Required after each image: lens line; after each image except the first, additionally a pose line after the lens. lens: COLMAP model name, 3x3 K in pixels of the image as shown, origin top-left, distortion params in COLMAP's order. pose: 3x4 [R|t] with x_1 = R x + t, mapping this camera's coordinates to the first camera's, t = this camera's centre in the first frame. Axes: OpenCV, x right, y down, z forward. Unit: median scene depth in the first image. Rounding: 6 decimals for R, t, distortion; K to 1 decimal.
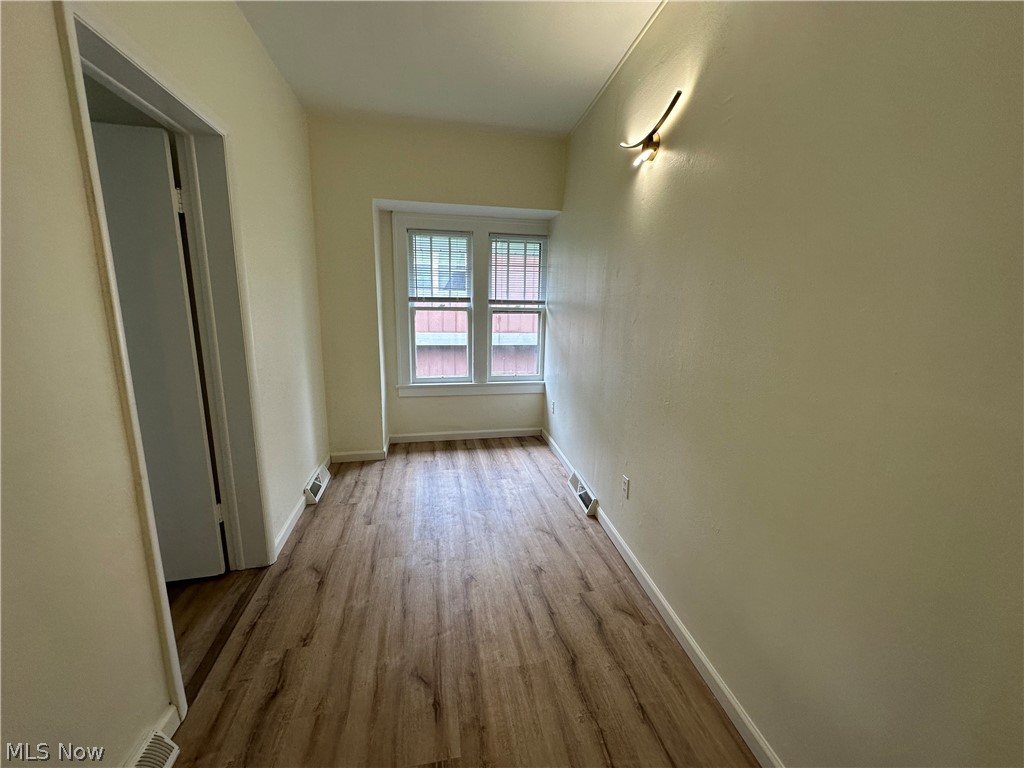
lens RADIAL K [[408.3, 0, 515.0], [0, 408.3, 384.6], [0, 0, 1]] dist [-0.001960, 0.000321]
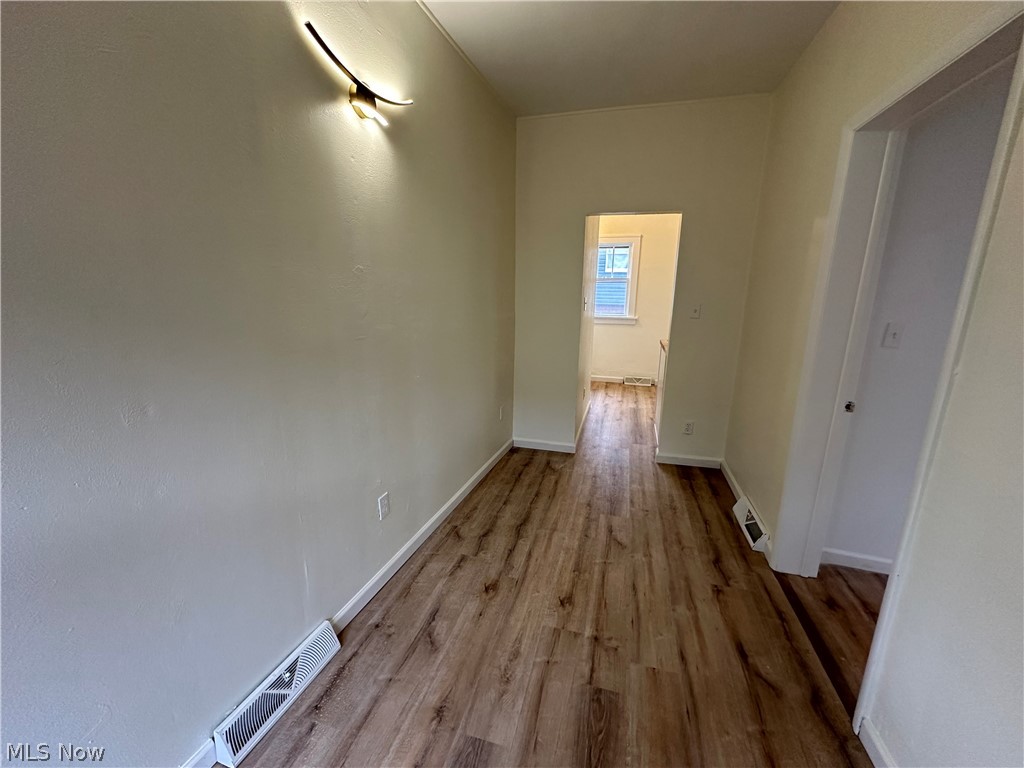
lens RADIAL K [[408.3, 0, 514.7], [0, 408.3, 382.0], [0, 0, 1]] dist [-0.001960, 0.000321]
pose [[-0.889257, -0.131017, 0.438242, -0.419341], [0.060317, 0.916146, 0.396282, -0.413011], [-0.453413, 0.378830, -0.806786, 1.939578]]
